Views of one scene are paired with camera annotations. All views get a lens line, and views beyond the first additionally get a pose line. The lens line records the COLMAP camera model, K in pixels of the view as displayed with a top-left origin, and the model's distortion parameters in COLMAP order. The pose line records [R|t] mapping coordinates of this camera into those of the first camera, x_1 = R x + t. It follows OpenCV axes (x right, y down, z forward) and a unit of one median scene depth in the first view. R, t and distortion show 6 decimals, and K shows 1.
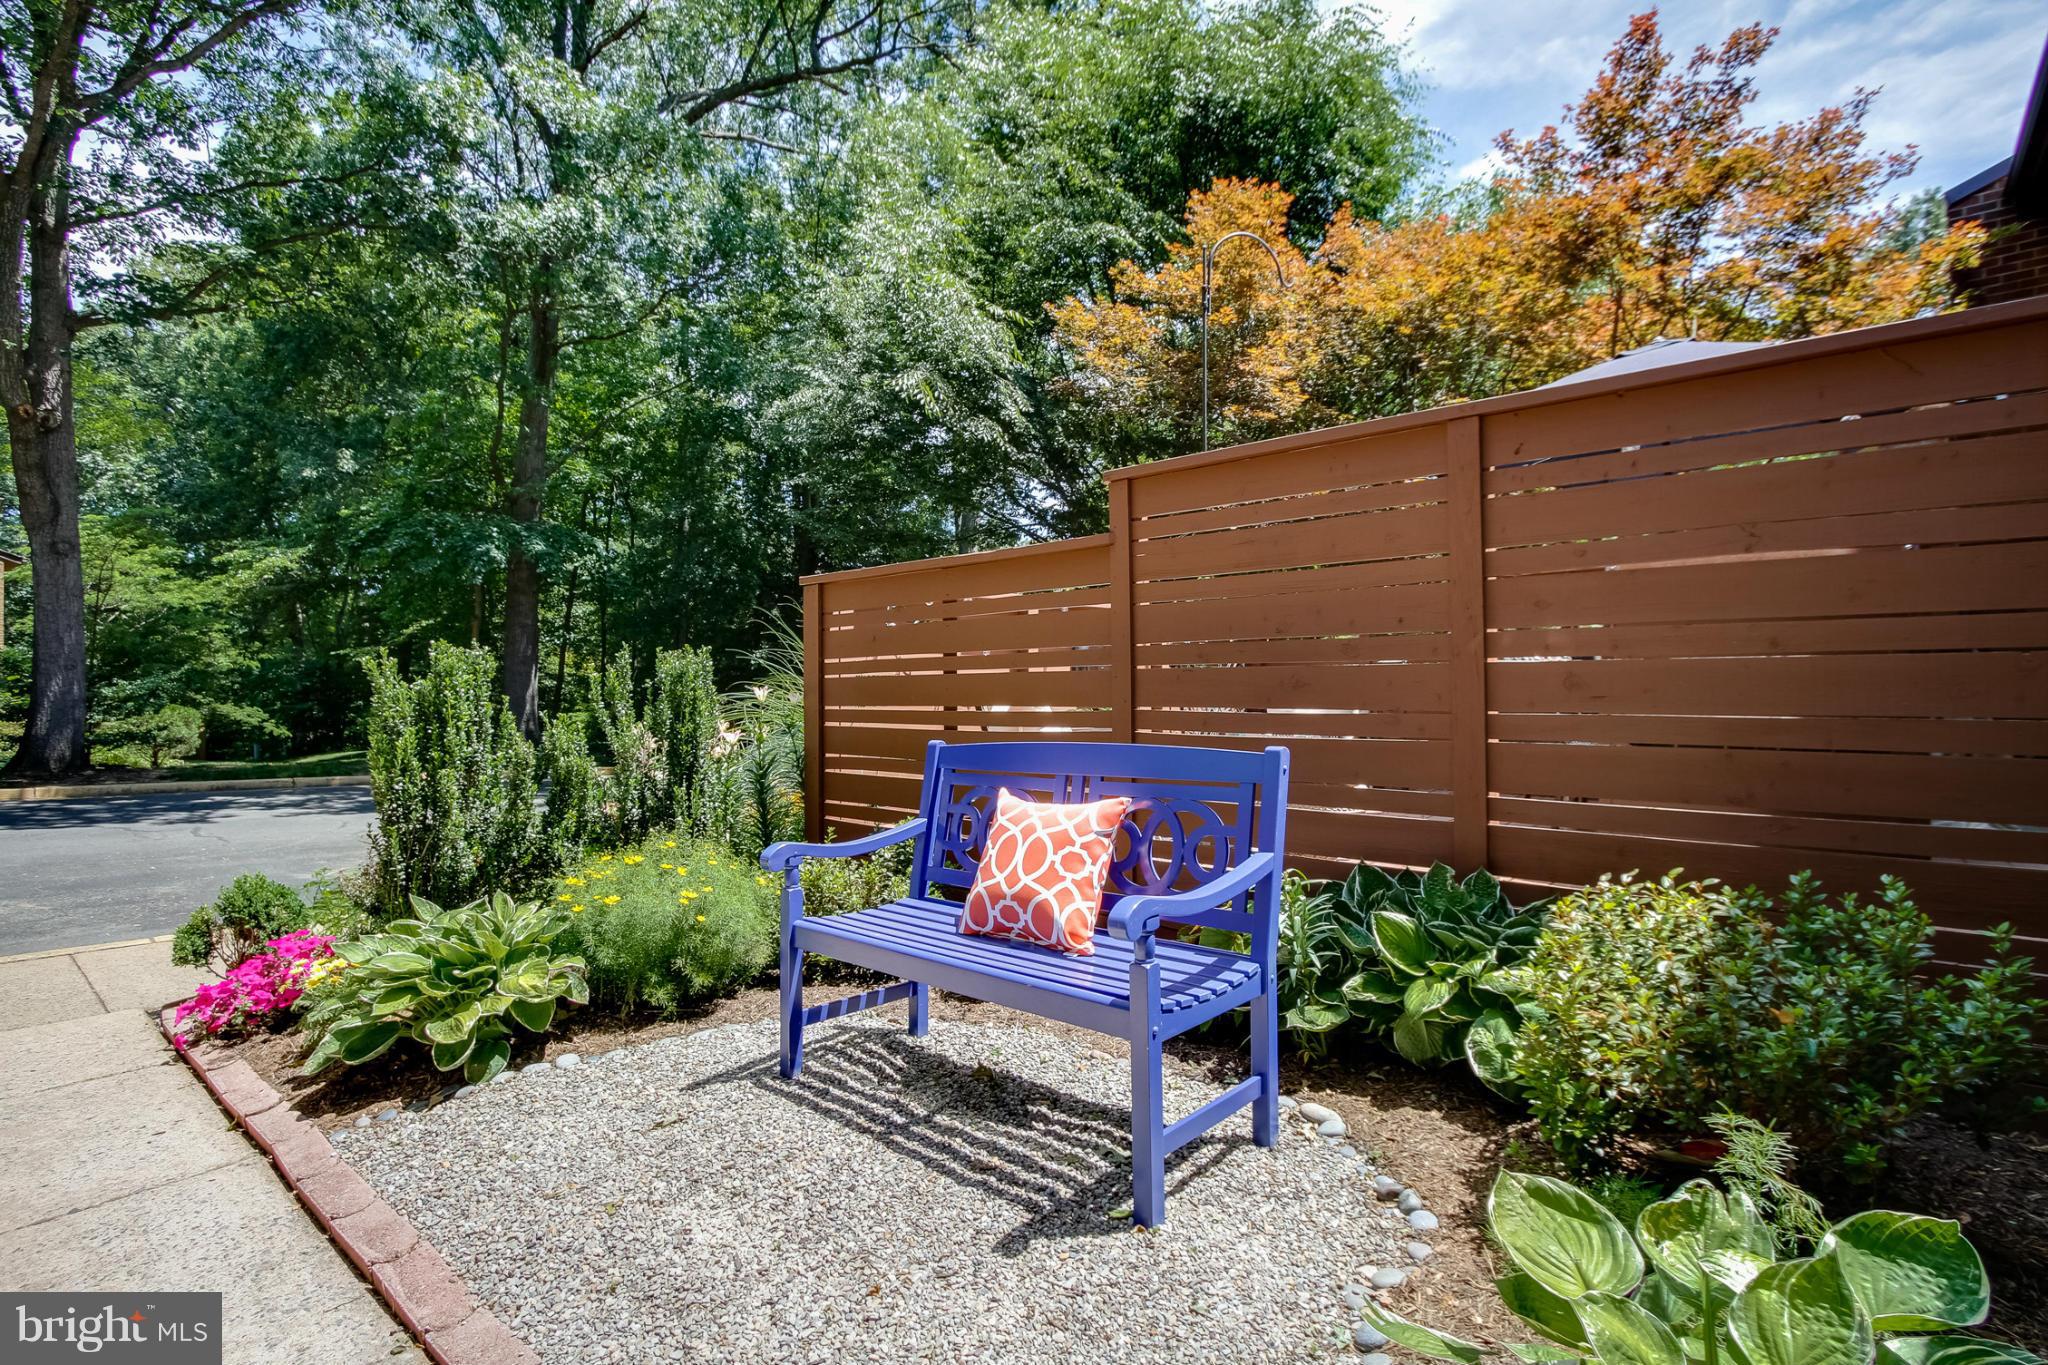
lens RADIAL K [[964.7, 0, 1028.5], [0, 964.7, 683.7], [0, 0, 1]] dist [-0.021048, -0.000872]
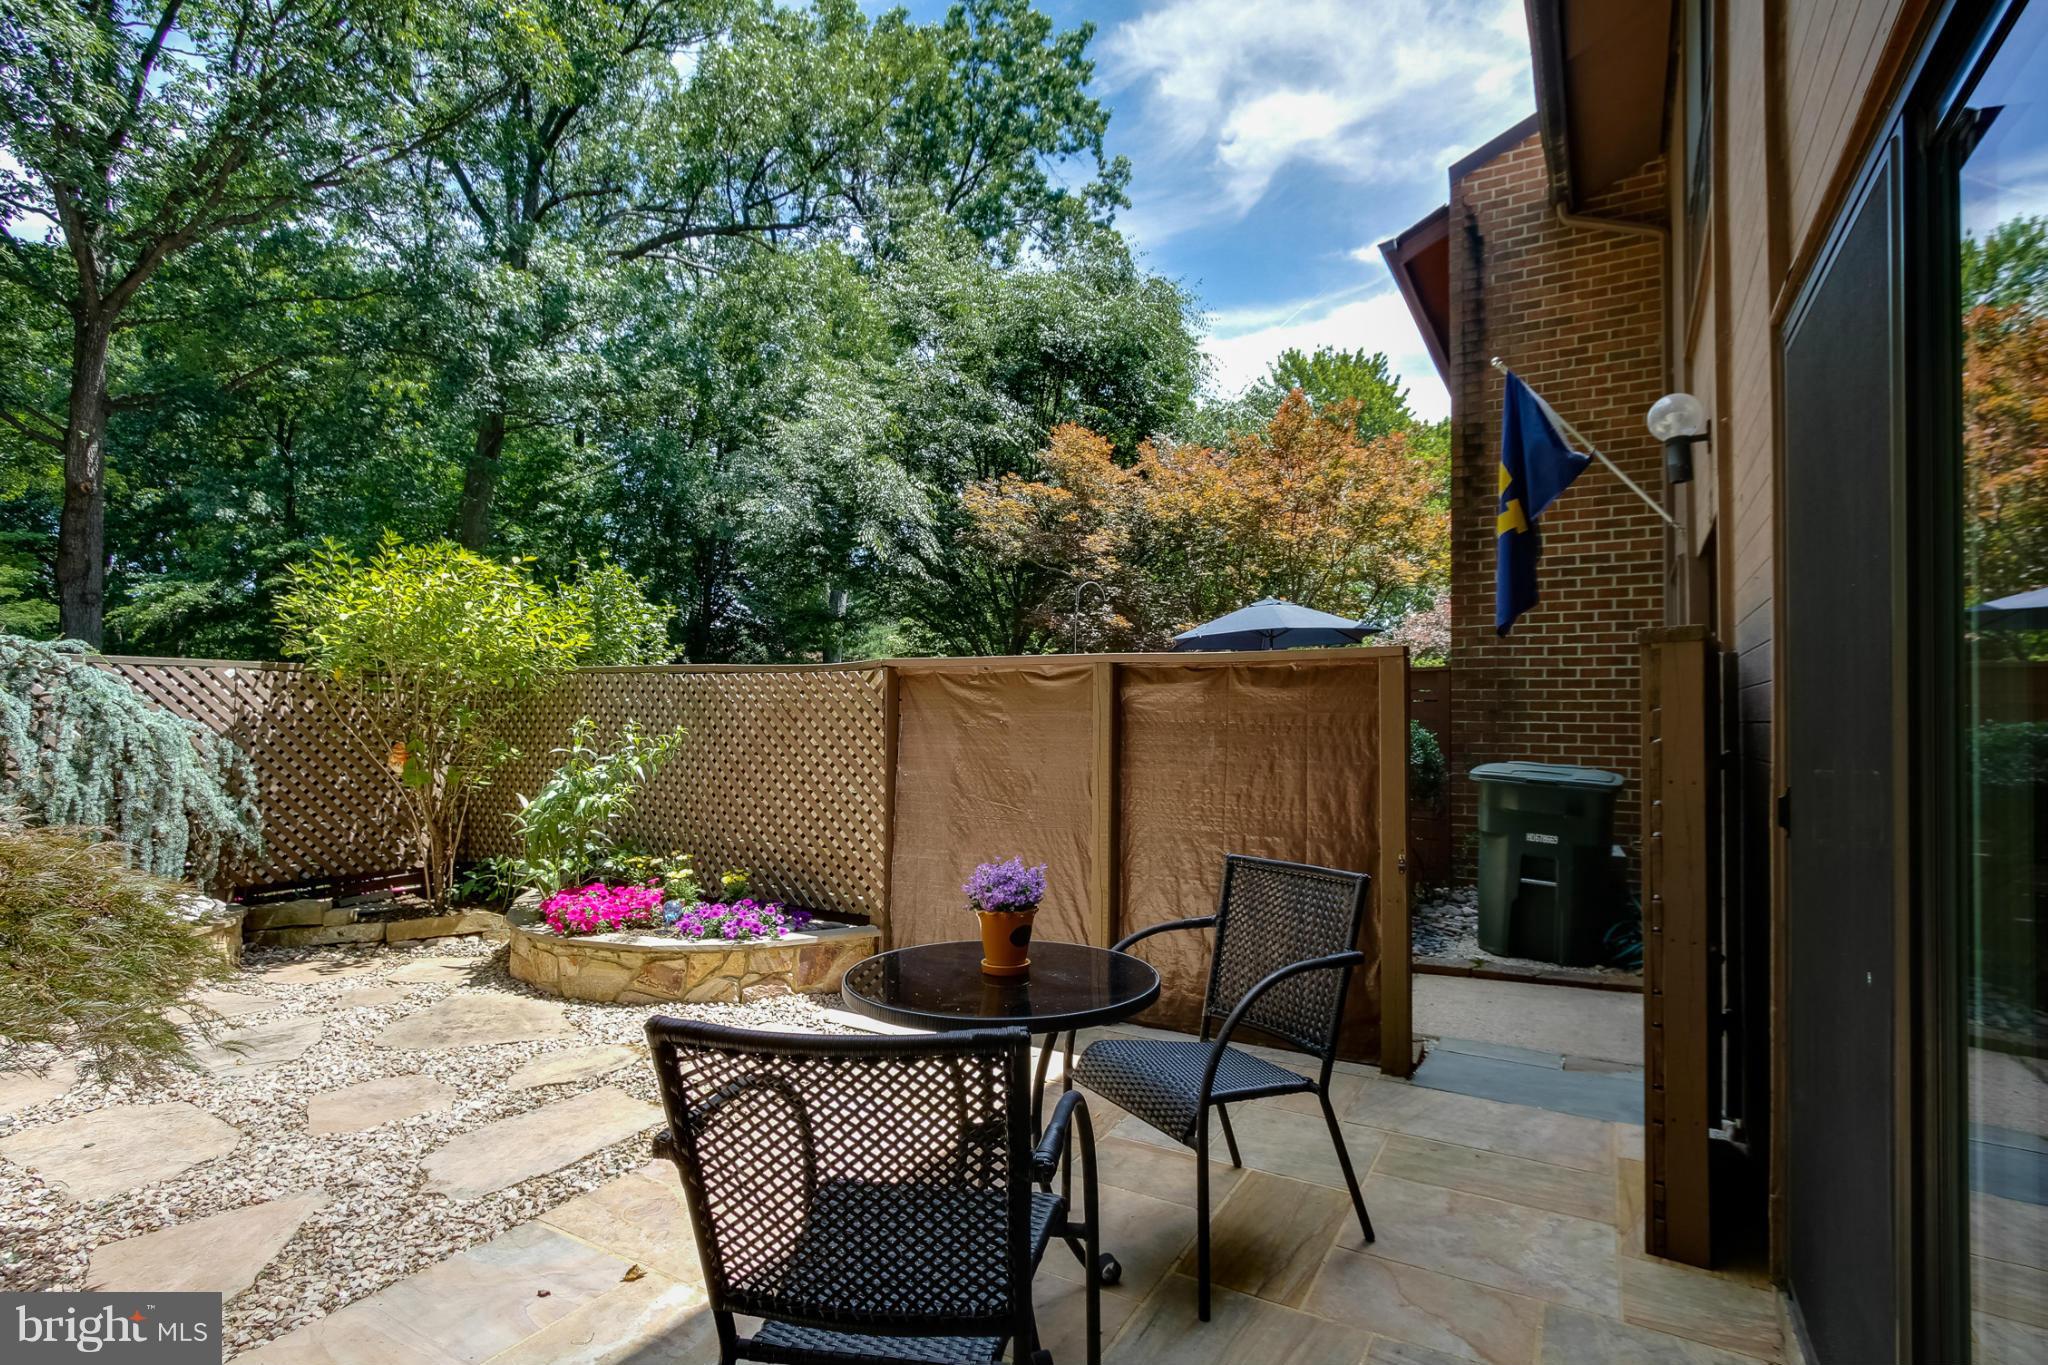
lens RADIAL K [[964.7, 0, 1018.4], [0, 964.7, 690.2], [0, 0, 1]] dist [-0.021048, -0.000872]
pose [[0.986144, 0.024289, 0.164105, -0.111763], [-0.019960, 0.999409, -0.027979, -0.027668], [-0.164687, 0.024316, 0.986046, -0.452577]]
